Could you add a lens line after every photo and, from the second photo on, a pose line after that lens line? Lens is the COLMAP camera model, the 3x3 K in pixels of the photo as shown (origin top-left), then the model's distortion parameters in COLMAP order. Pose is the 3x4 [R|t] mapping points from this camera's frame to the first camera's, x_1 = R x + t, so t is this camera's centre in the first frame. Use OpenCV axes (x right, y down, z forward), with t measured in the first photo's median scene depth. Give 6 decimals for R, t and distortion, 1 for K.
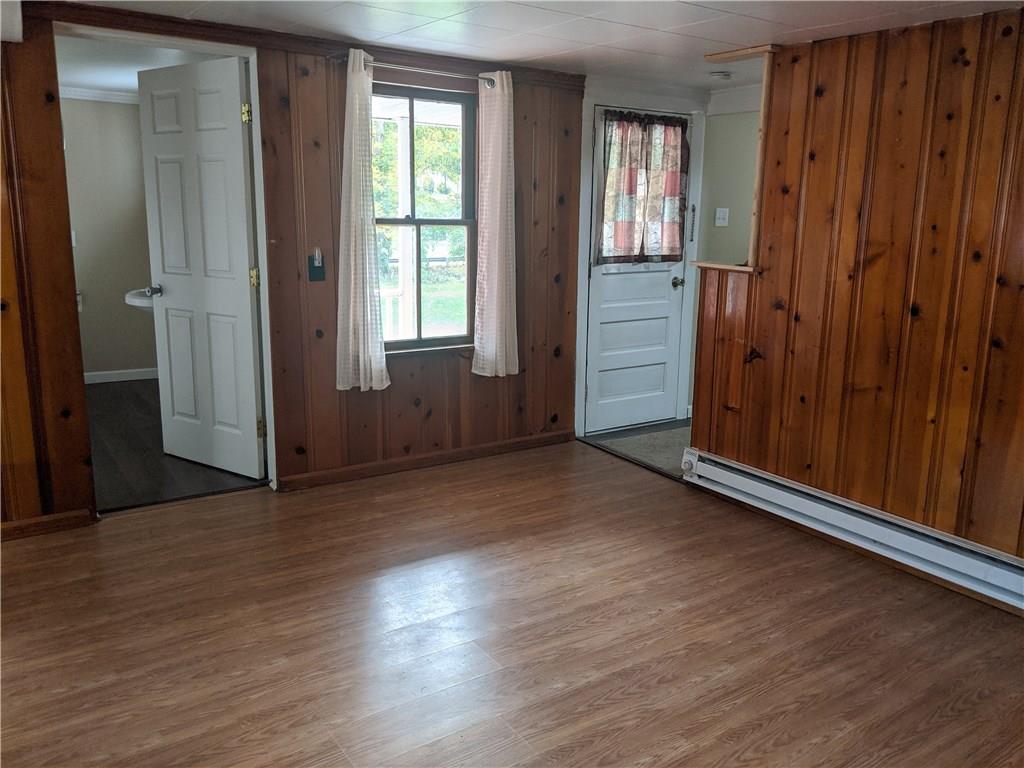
lens RADIAL K [[821.5, 0, 511.9], [0, 821.5, 383.8], [0, 0, 1]] dist [0.077217, -0.075989]
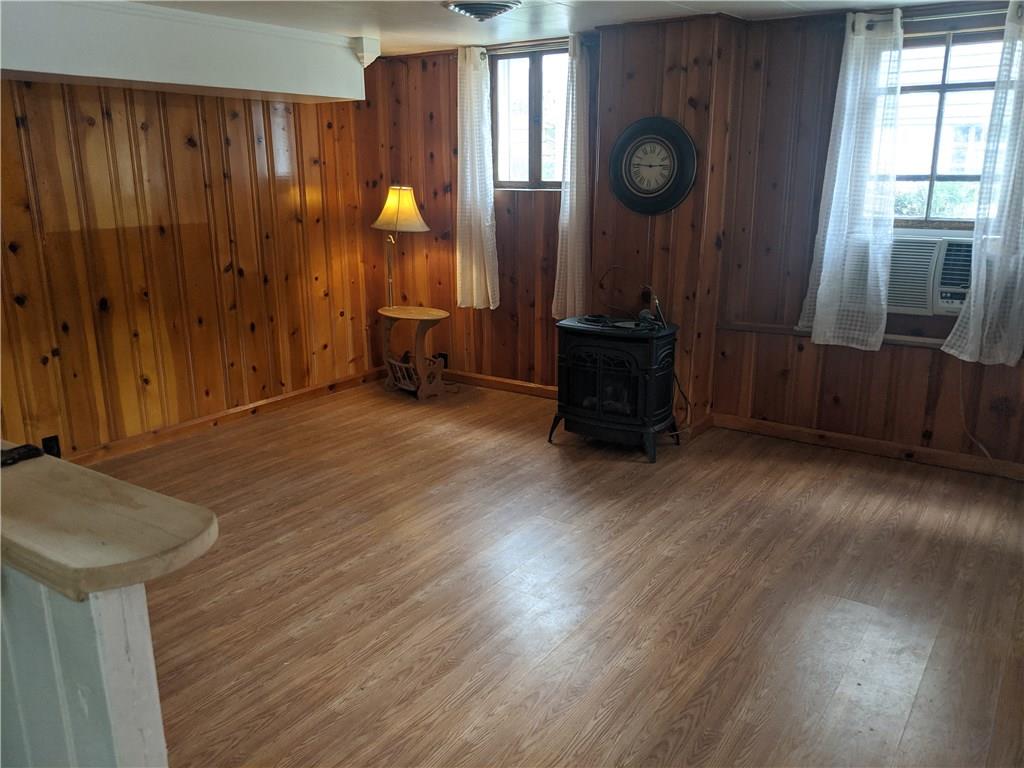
lens RADIAL K [[821.5, 0, 512.4], [0, 821.5, 385.6], [0, 0, 1]] dist [0.077217, -0.075989]
pose [[-0.934182, 0.074310, -0.348973, 0.330479], [-0.091514, 0.895449, 0.435656, -0.383918], [0.344861, 0.438918, -0.829712, 1.734484]]
